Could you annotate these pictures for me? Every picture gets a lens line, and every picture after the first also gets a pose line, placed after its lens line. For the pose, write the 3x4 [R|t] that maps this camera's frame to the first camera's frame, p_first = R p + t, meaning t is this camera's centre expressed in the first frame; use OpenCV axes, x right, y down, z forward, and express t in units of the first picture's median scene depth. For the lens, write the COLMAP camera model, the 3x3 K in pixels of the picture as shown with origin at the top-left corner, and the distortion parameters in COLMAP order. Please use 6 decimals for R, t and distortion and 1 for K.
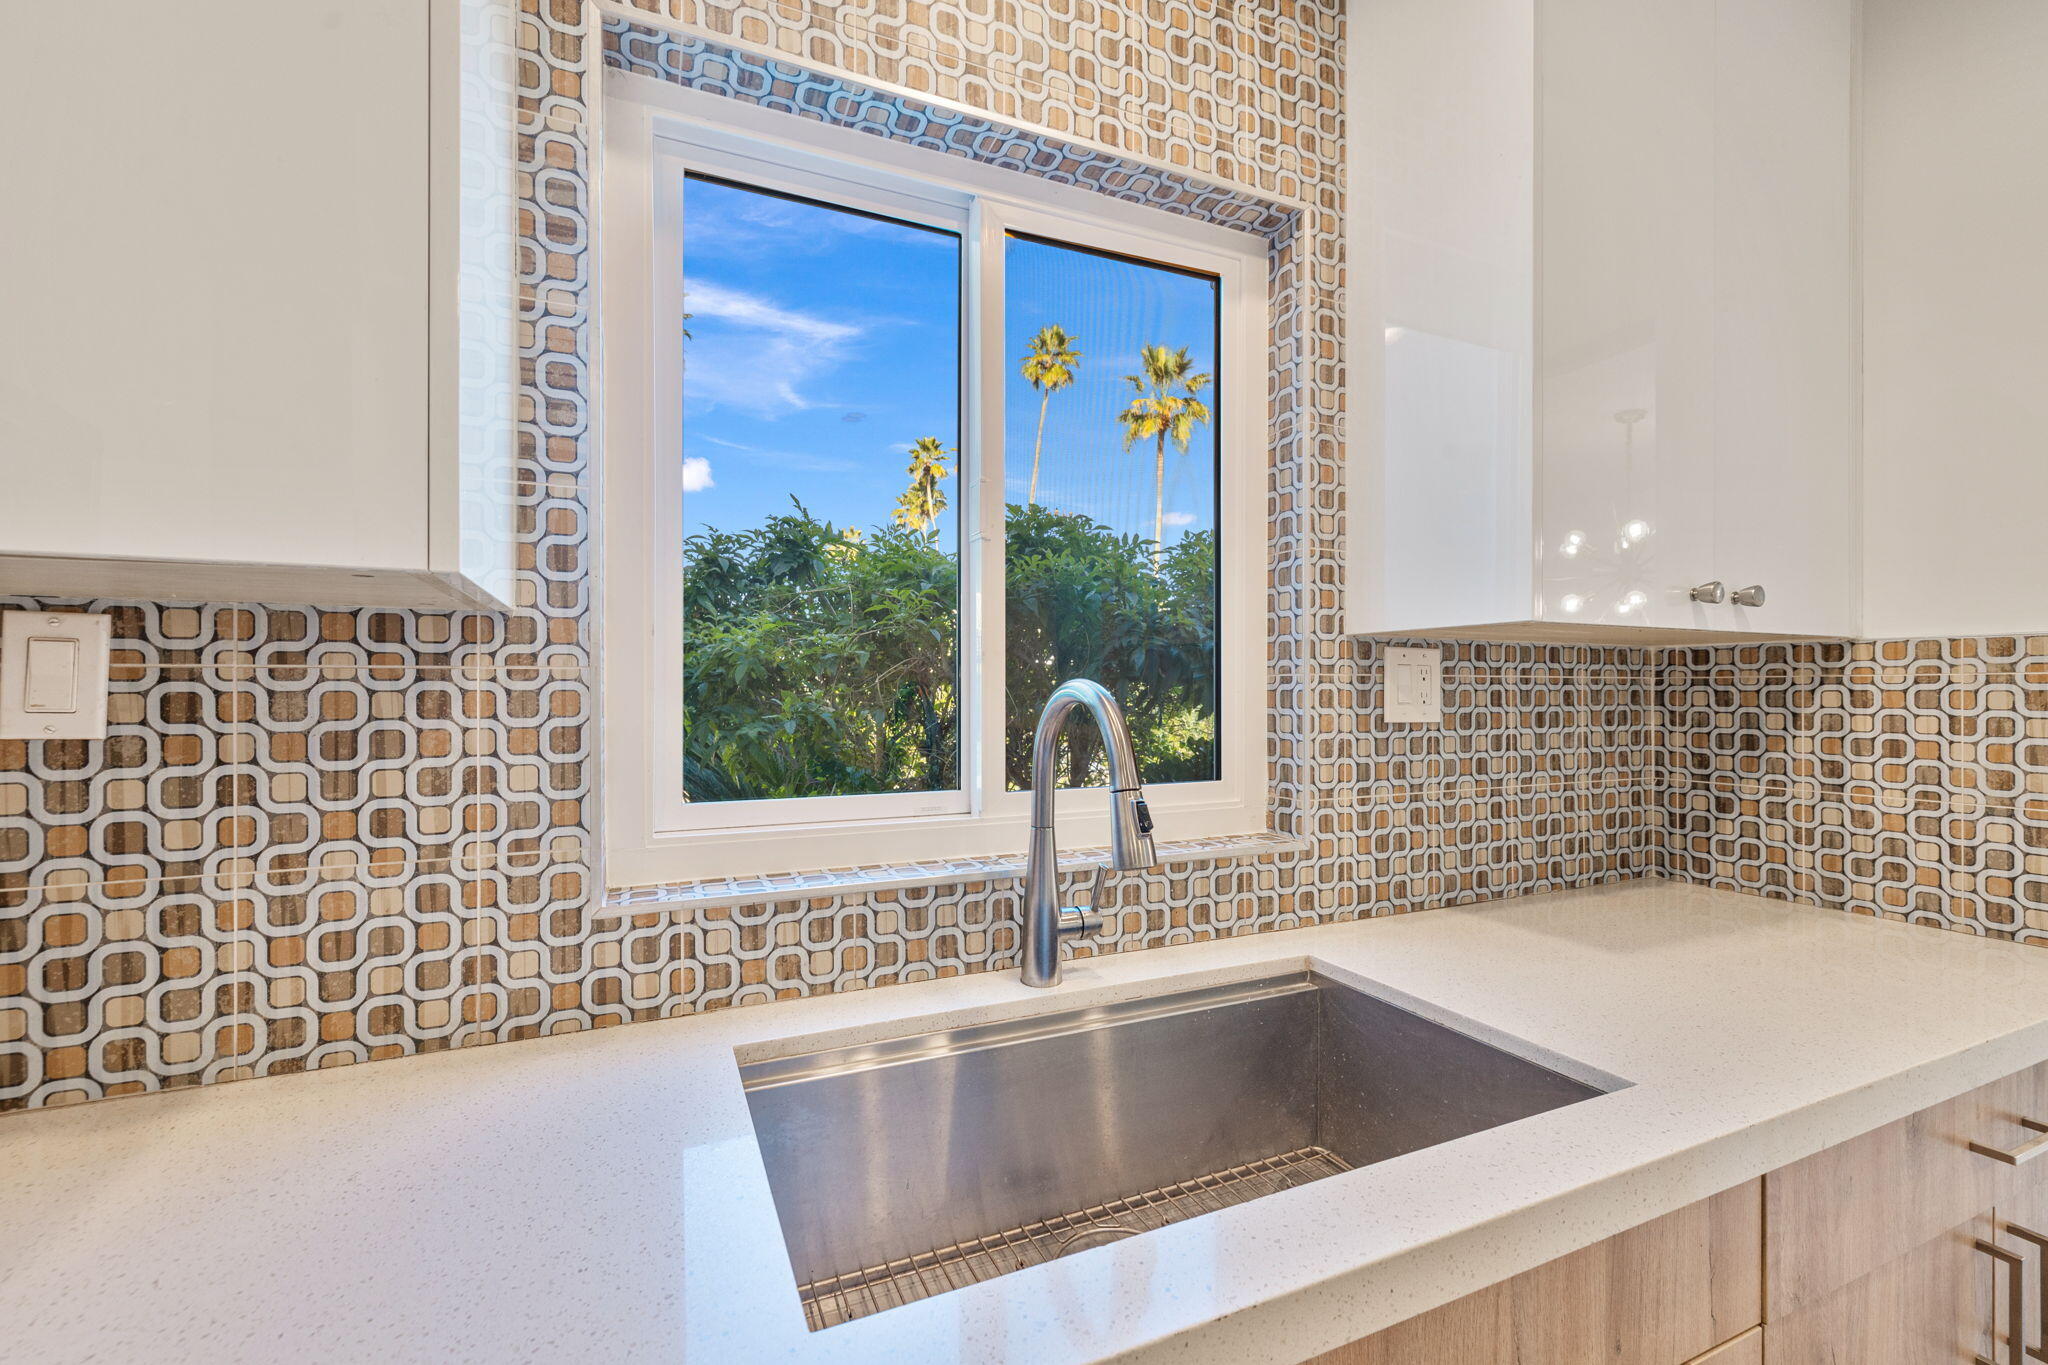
lens RADIAL K [[864.7, 0, 1022.5], [0, 864.7, 686.6], [0, 0, 1]] dist [-0.000283, -0.000191]
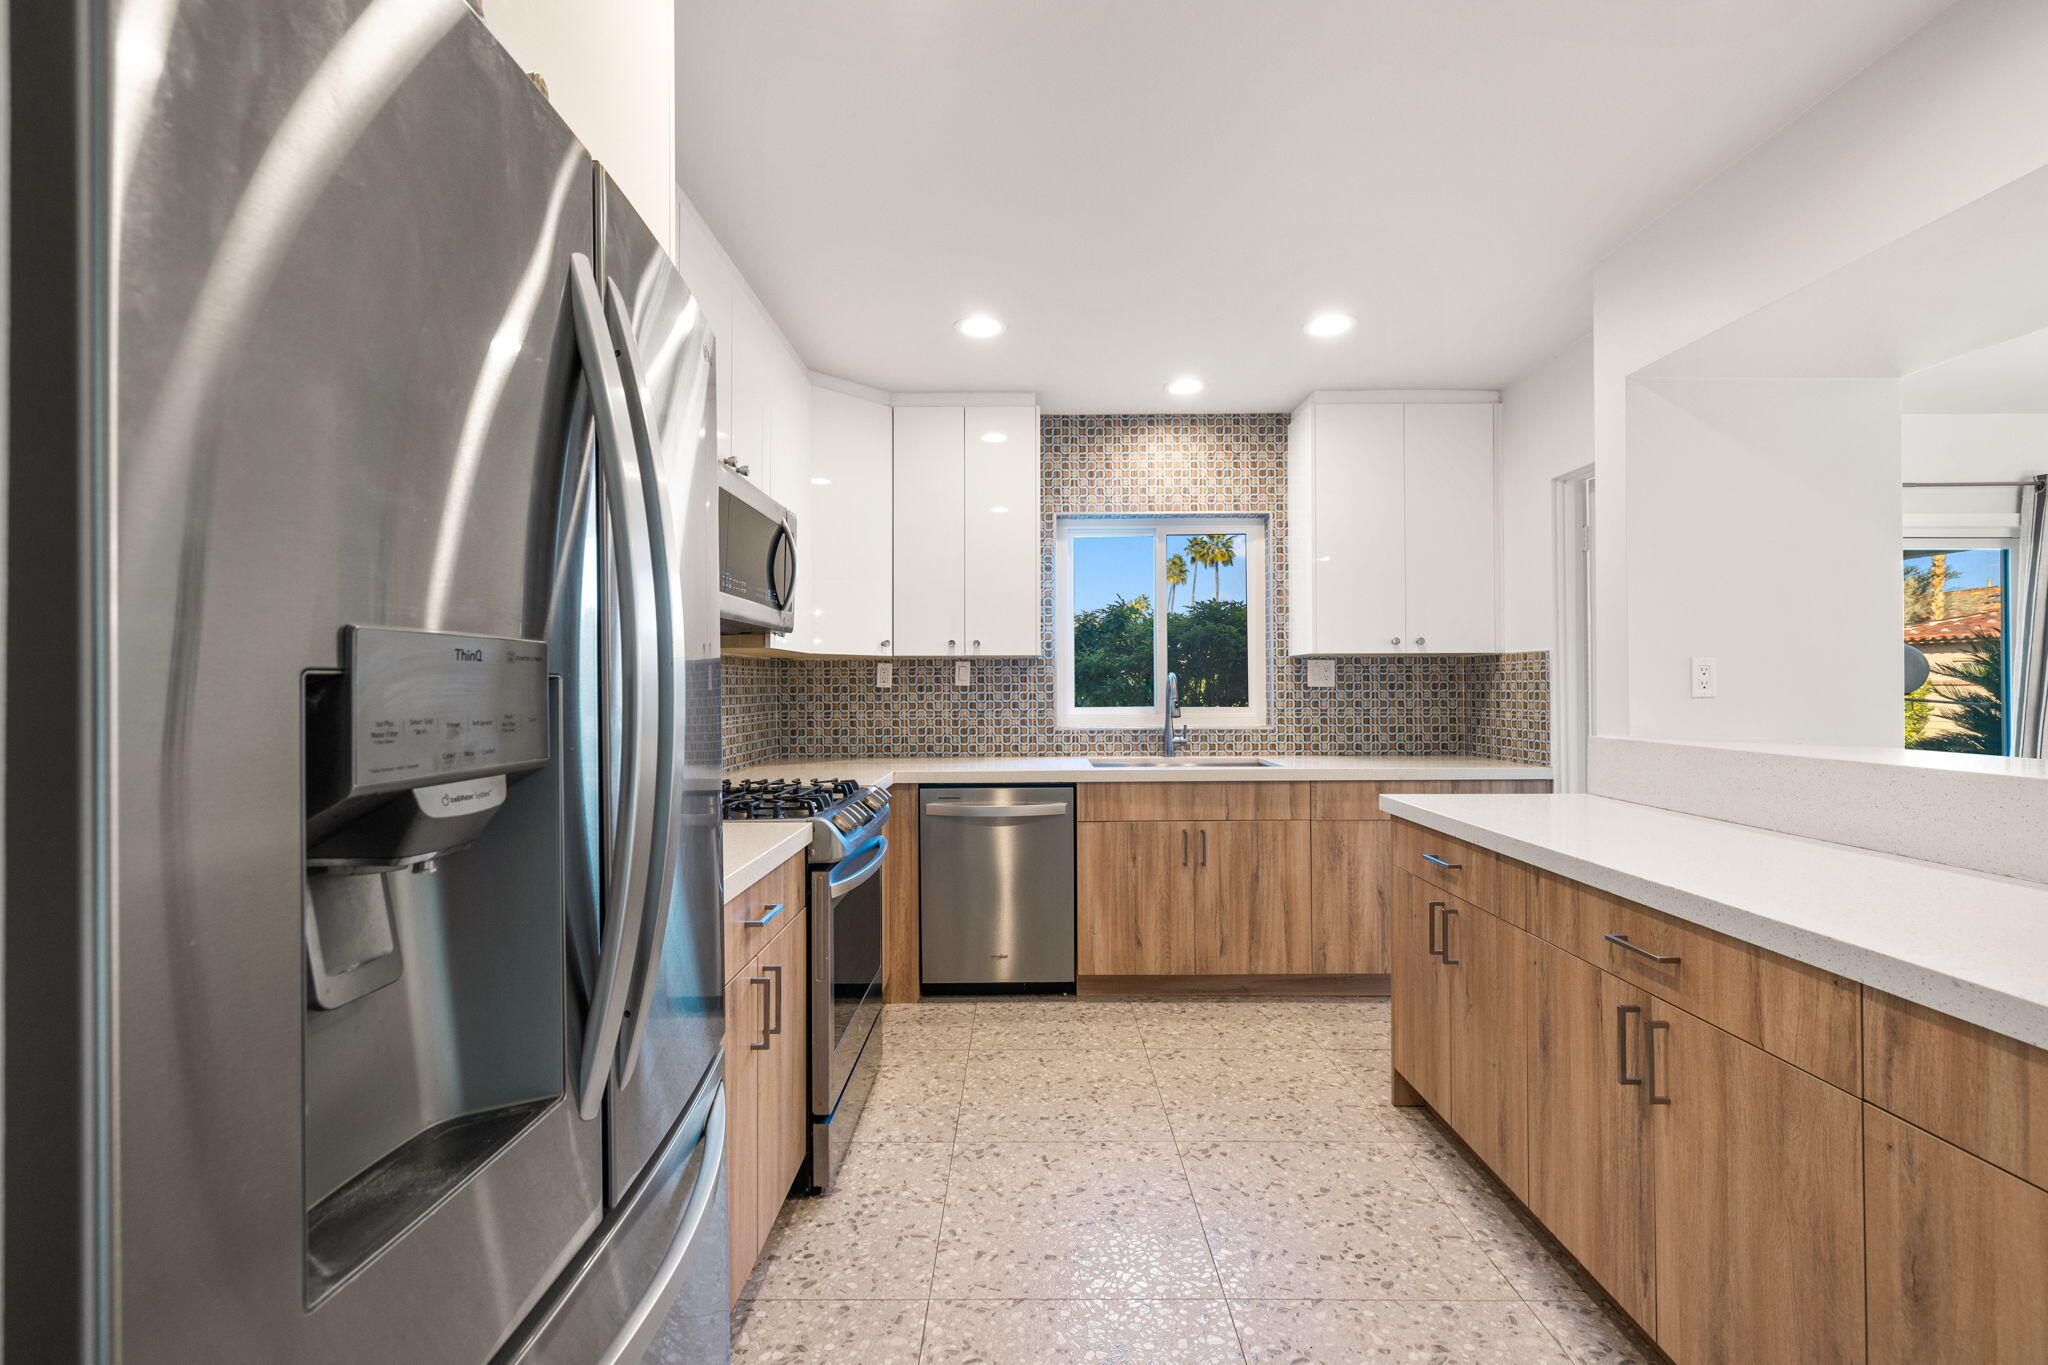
lens RADIAL K [[864.7, 0, 1022.5], [0, 864.7, 686.6], [0, 0, 1]] dist [-0.000283, -0.000191]
pose [[0.910088, -0.002788, -0.414405, 0.771676], [0.005466, 0.999971, 0.005277, 0.022665], [0.414379, -0.007067, 0.910077, -2.028181]]
